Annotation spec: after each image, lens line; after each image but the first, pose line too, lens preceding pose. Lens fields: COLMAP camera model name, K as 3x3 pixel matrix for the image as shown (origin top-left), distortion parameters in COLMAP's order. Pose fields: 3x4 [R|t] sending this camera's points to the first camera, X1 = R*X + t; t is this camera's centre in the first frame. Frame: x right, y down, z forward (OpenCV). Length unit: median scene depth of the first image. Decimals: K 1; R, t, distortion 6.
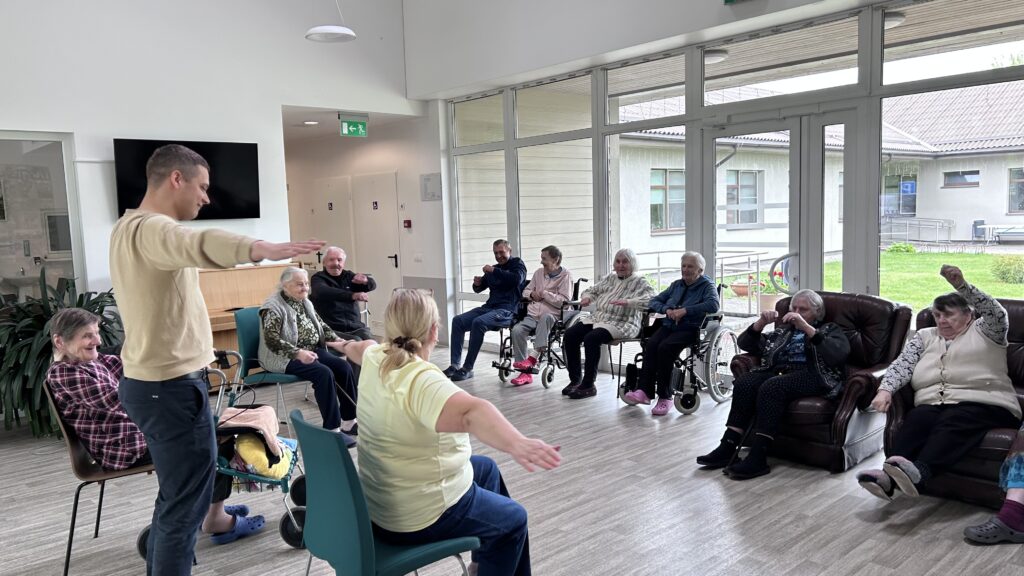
lens RADIAL K [[762.2, 0, 513.3], [0, 762.2, 291.9], [0, 0, 1]] dist [0.081205, -0.115915]
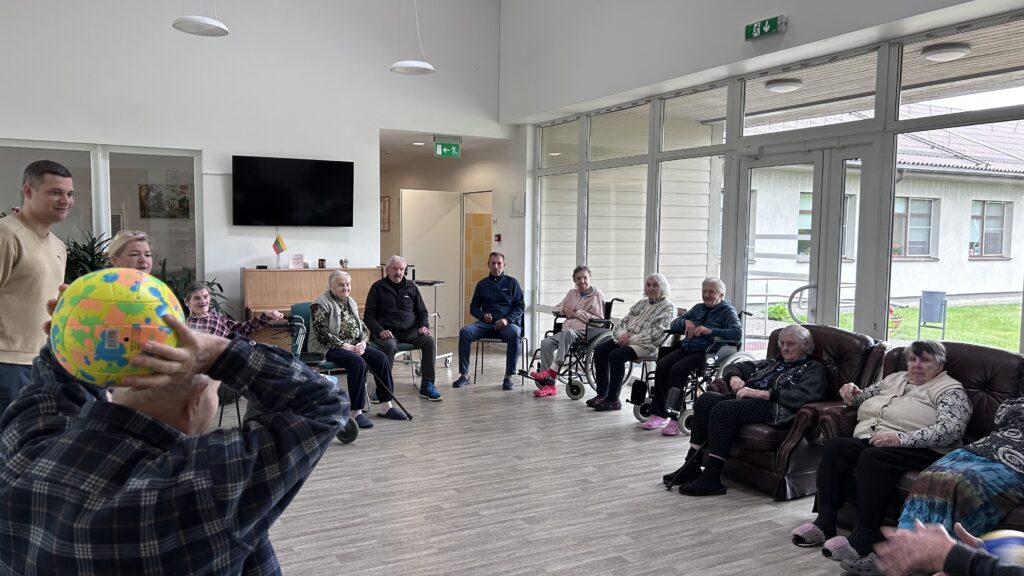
lens RADIAL K [[762.2, 0, 513.3], [0, 762.2, 291.9], [0, 0, 1]] dist [0.081205, -0.115915]
pose [[0.969598, 0.064397, -0.236076, 0.202365], [-0.068975, 0.997556, -0.011179, -0.003873], [0.234779, 0.027123, 0.971670, -0.054957]]
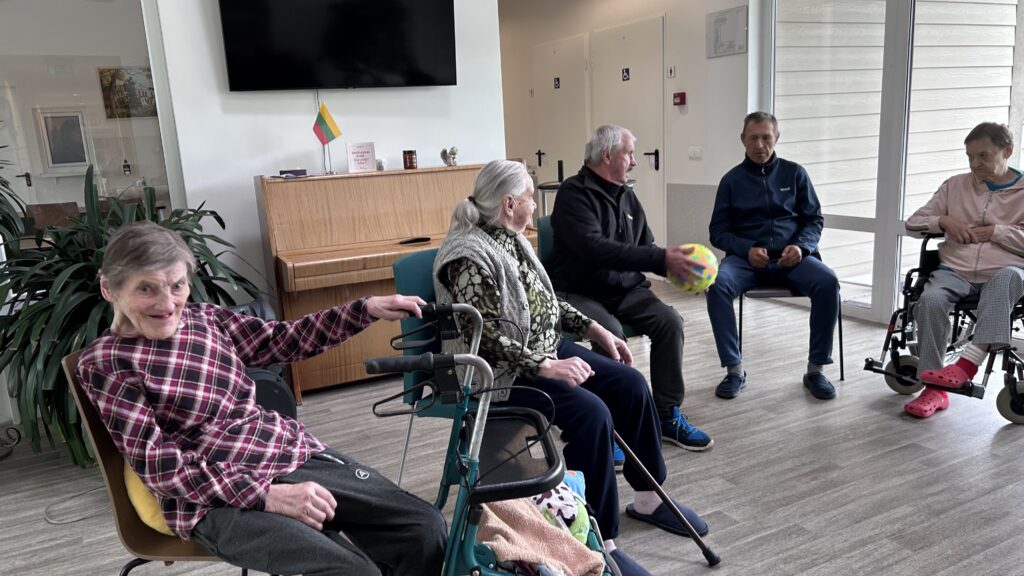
lens RADIAL K [[784.1, 0, 514.7], [0, 784.1, 292.5], [0, 0, 1]] dist [0.082497, -0.136168]
pose [[0.965001, 0.036063, -0.259755, -0.135737], [-0.005407, 0.993025, 0.117778, -0.009907], [0.262191, -0.112252, 0.958465, 0.460835]]
